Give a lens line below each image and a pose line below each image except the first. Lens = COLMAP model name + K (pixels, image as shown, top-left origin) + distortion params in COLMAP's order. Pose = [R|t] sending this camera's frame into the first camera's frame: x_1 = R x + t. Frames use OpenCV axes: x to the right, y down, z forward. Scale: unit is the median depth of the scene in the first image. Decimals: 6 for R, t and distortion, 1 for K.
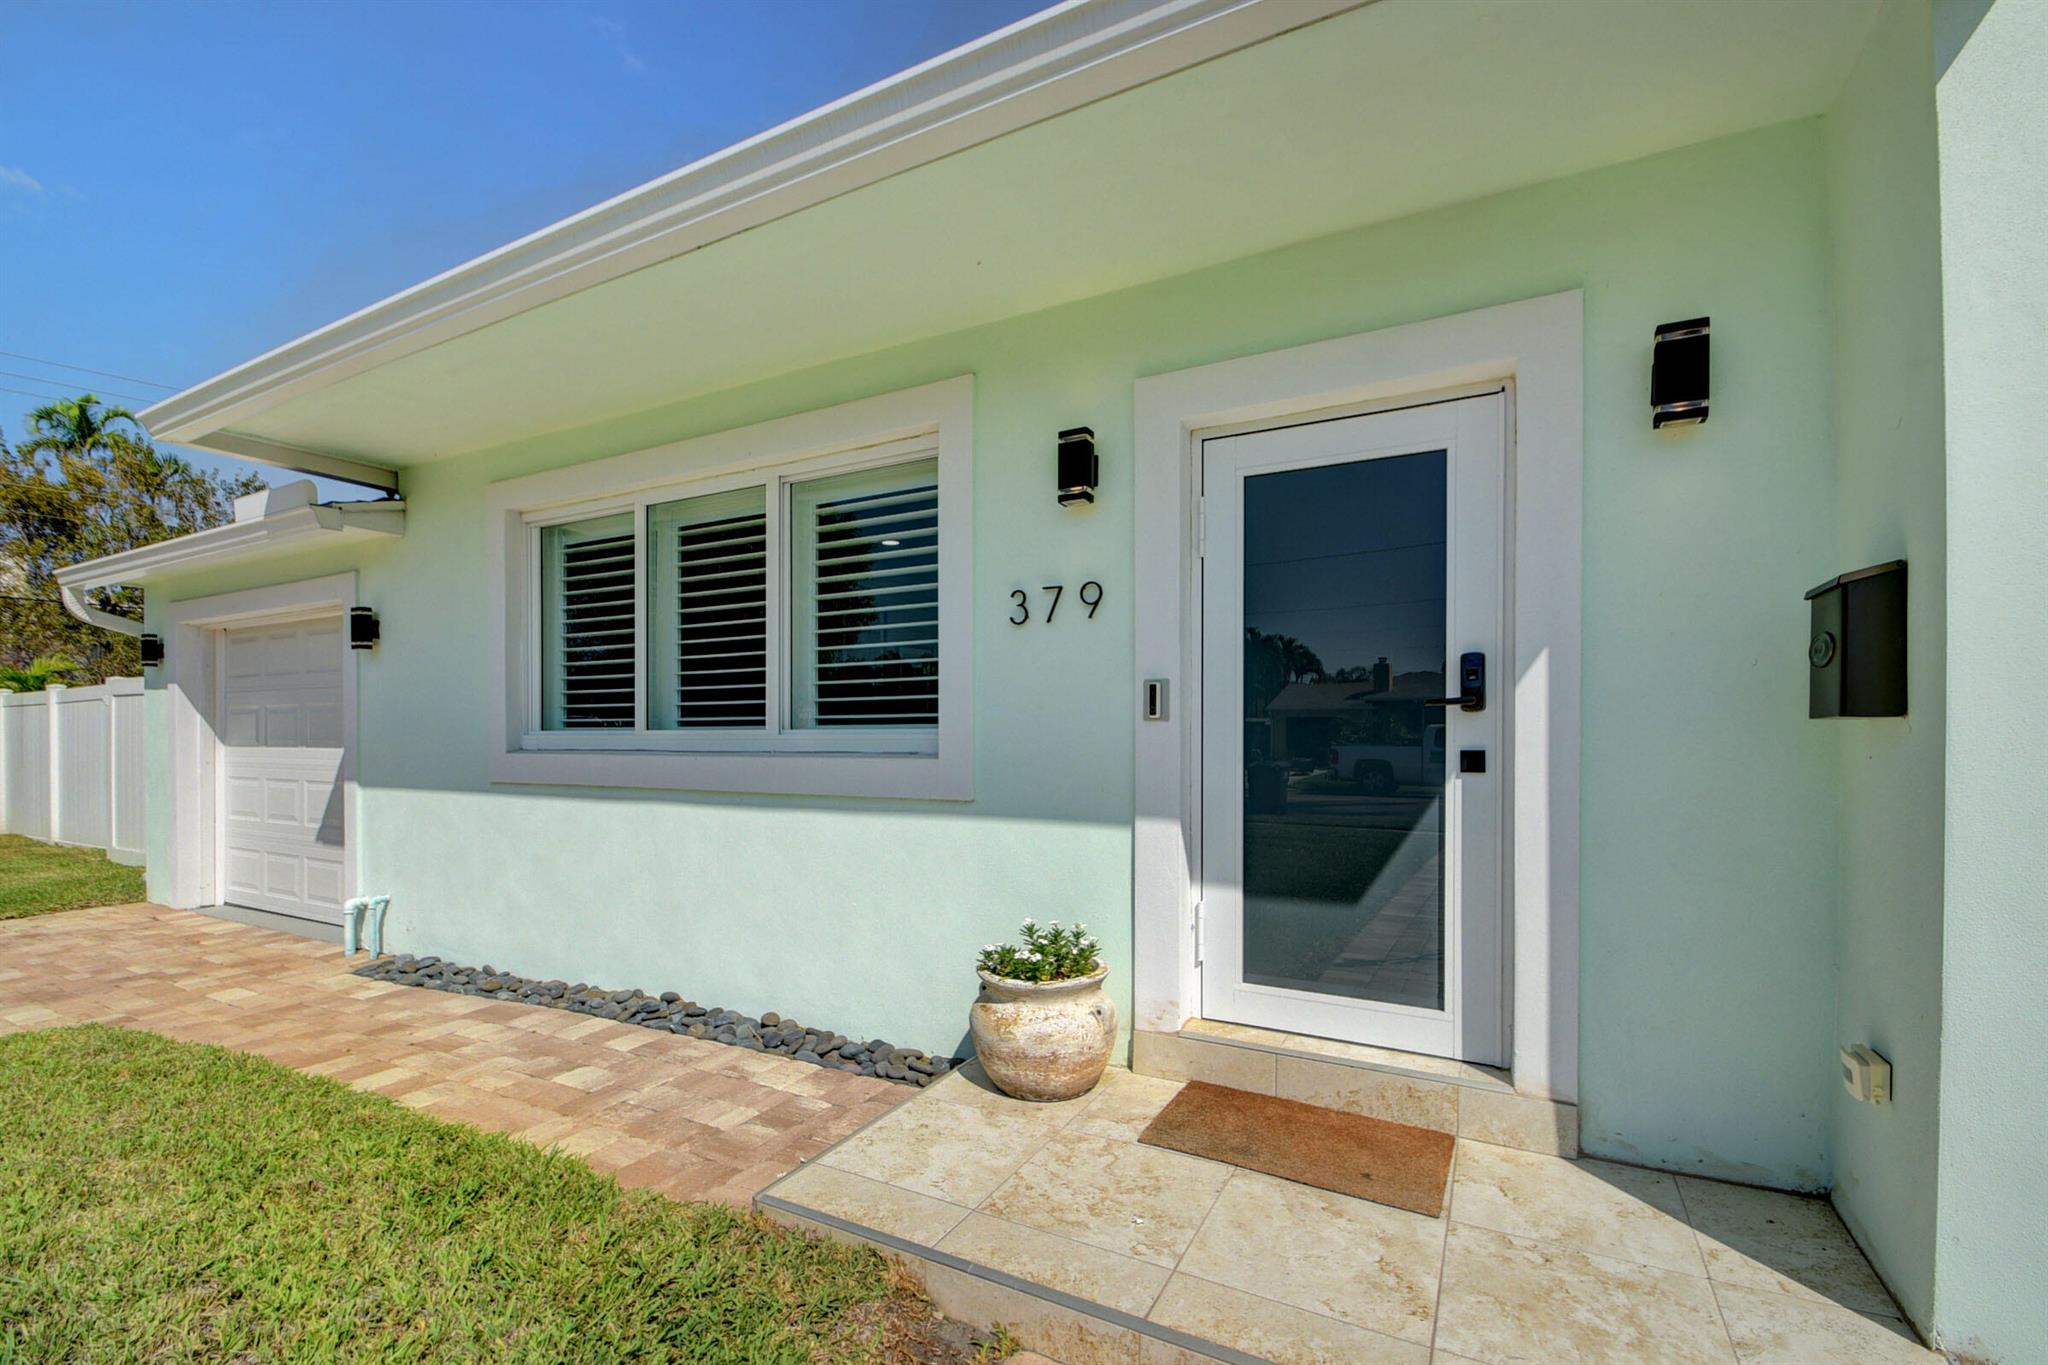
lens RADIAL K [[901.7, 0, 1008.6], [0, 901.7, 736.7], [0, 0, 1]] dist [0.001508, -0.009942]
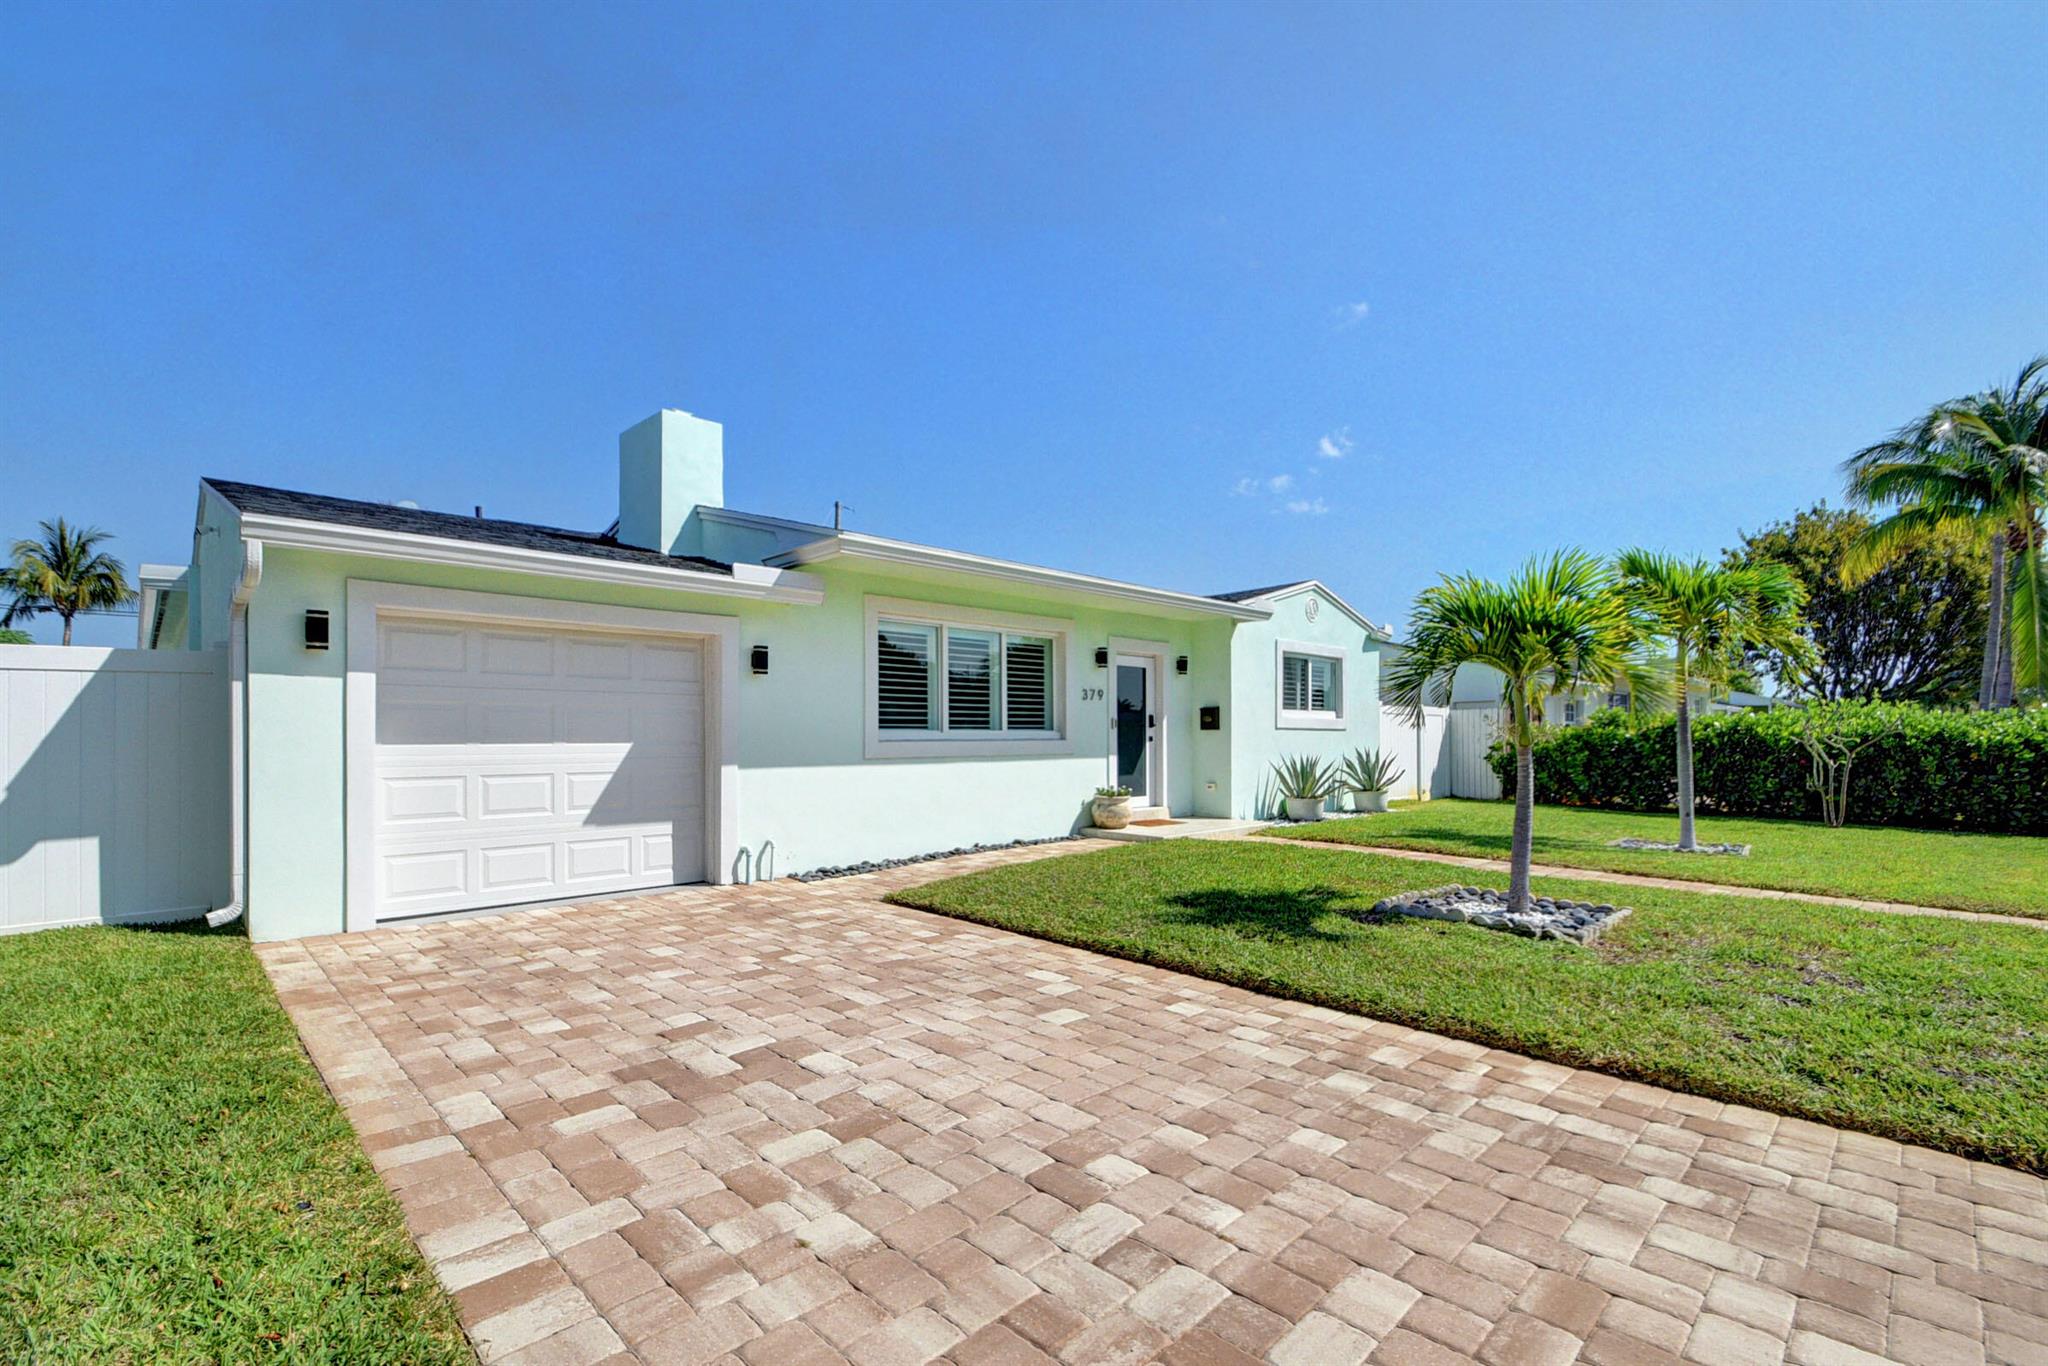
lens RADIAL K [[901.7, 0, 1008.6], [0, 901.7, 737.2], [0, 0, 1]] dist [0.001508, -0.009942]
pose [[0.289707, -0.002987, 0.957111, -2.639971], [0.003208, 0.999993, 0.002150, 0.005176], [-0.957110, 0.002448, 0.289714, 0.243754]]
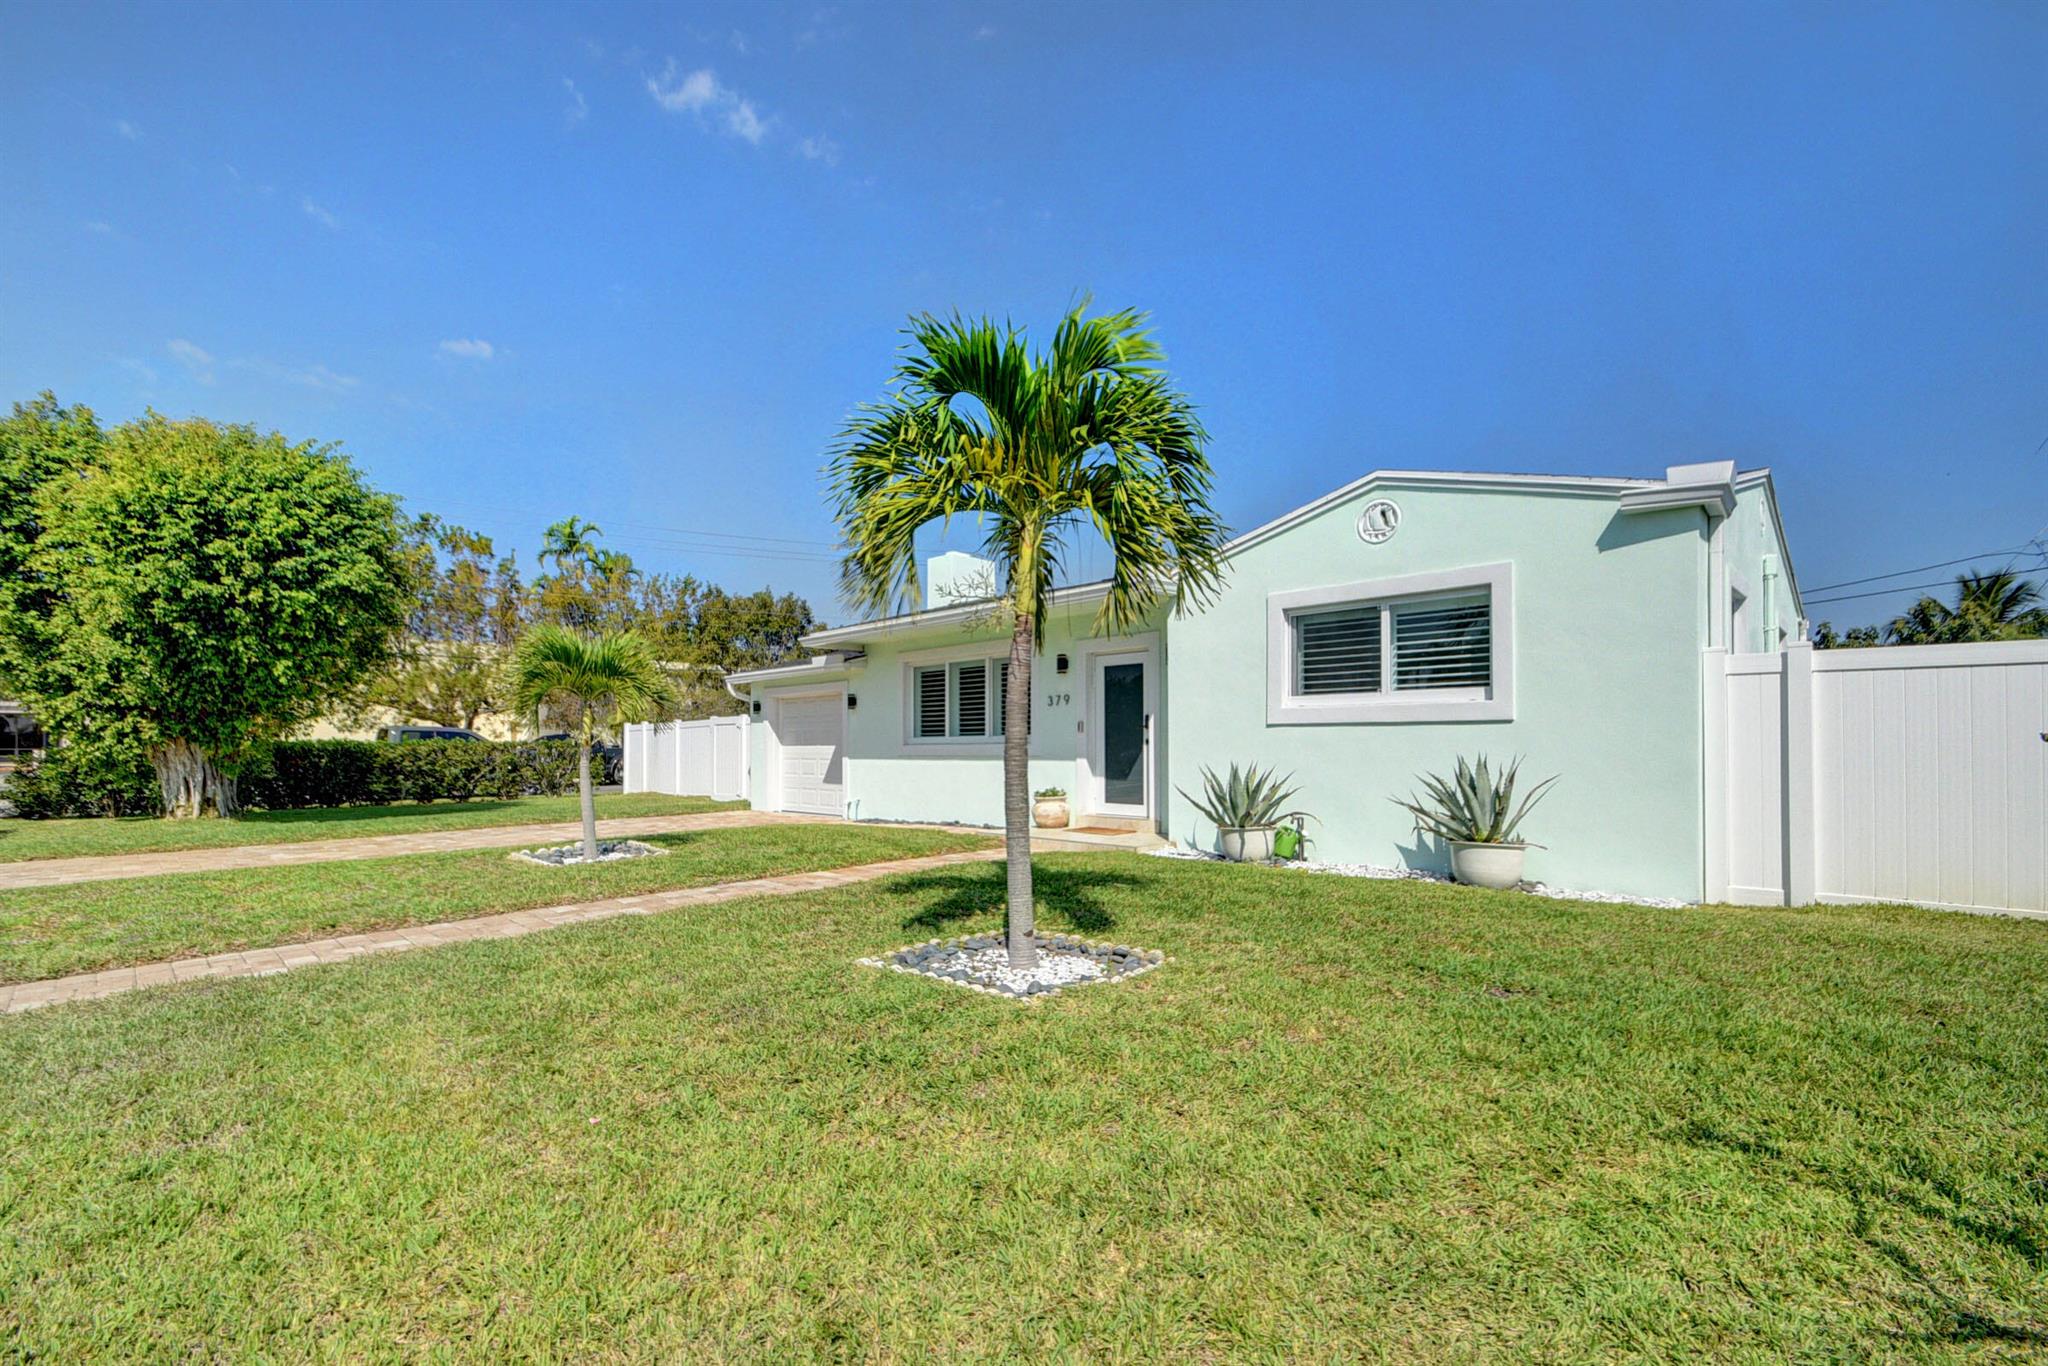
lens RADIAL K [[901.7, 0, 1008.6], [0, 901.7, 737.2], [0, 0, 1]] dist [0.001508, -0.009942]
pose [[0.958777, -0.003548, -0.284136, 0.701776], [-0.001918, 0.999818, -0.018956, 0.055841], [0.284152, 0.018720, 0.958597, -1.999908]]
